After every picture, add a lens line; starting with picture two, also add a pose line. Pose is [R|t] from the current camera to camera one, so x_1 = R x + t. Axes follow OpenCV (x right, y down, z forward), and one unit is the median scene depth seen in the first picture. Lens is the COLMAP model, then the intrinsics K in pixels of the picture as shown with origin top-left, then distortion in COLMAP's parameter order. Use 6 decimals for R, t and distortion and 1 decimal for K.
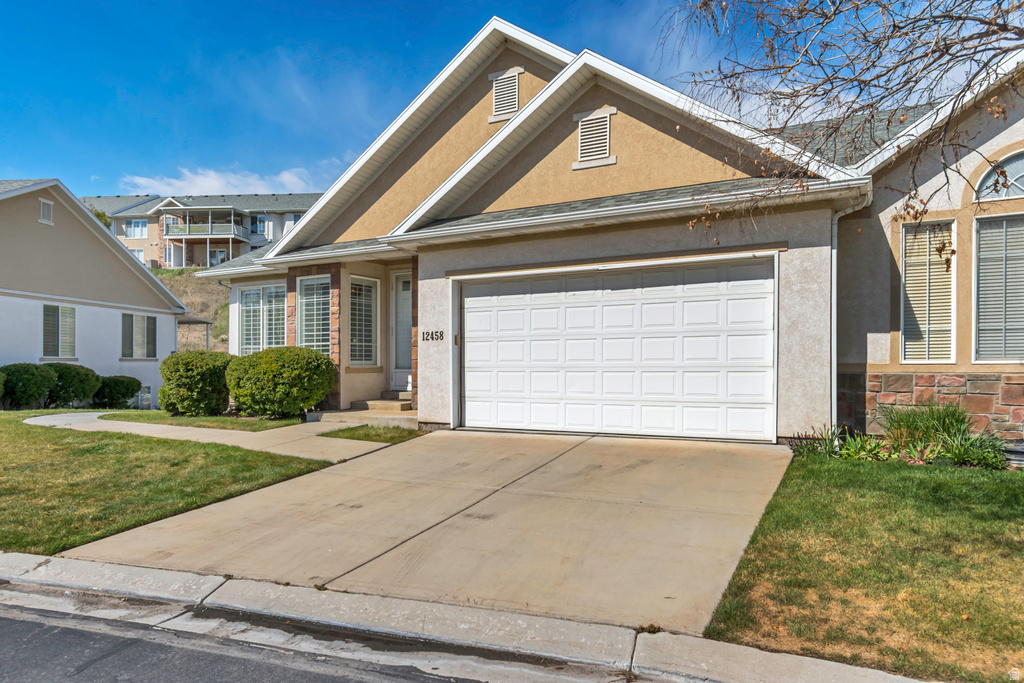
lens RADIAL K [[630.7, 0, 511.8], [0, 630.7, 343.4], [0, 0, 1]] dist [-0.003294, 0.000517]
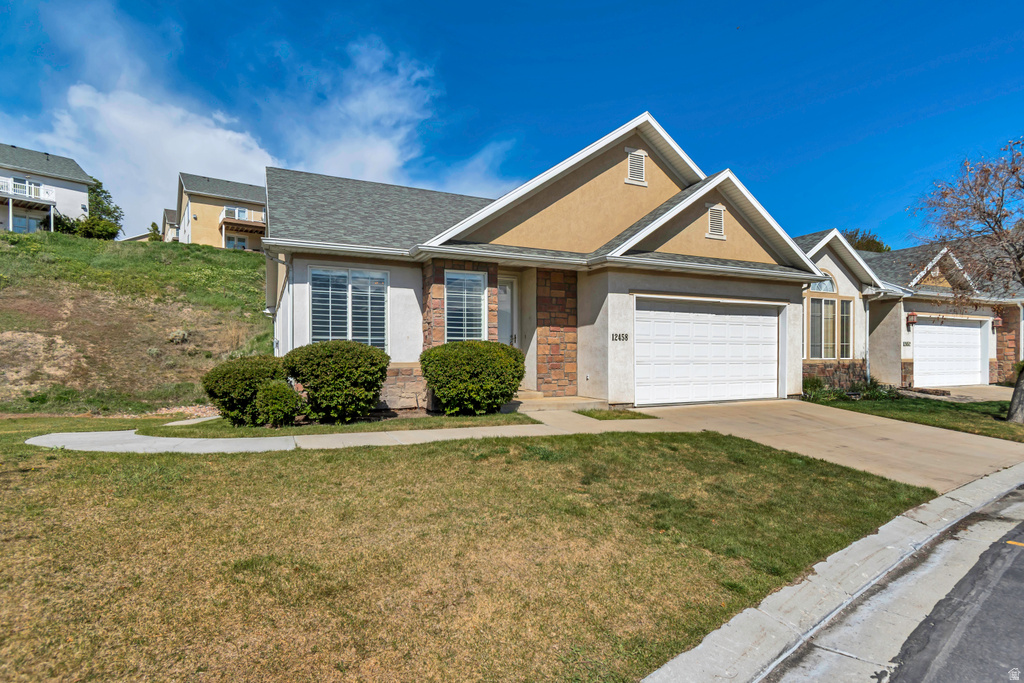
lens RADIAL K [[493.6, 0, 511.5], [0, 493.6, 349.8], [0, 0, 1]] dist [0.002612, 0.000028]
pose [[0.623789, 0.020147, 0.781333, -1.078024], [-0.025289, 0.999665, -0.005587, 0.025718], [-0.781184, -0.016274, 0.624089, 0.545547]]
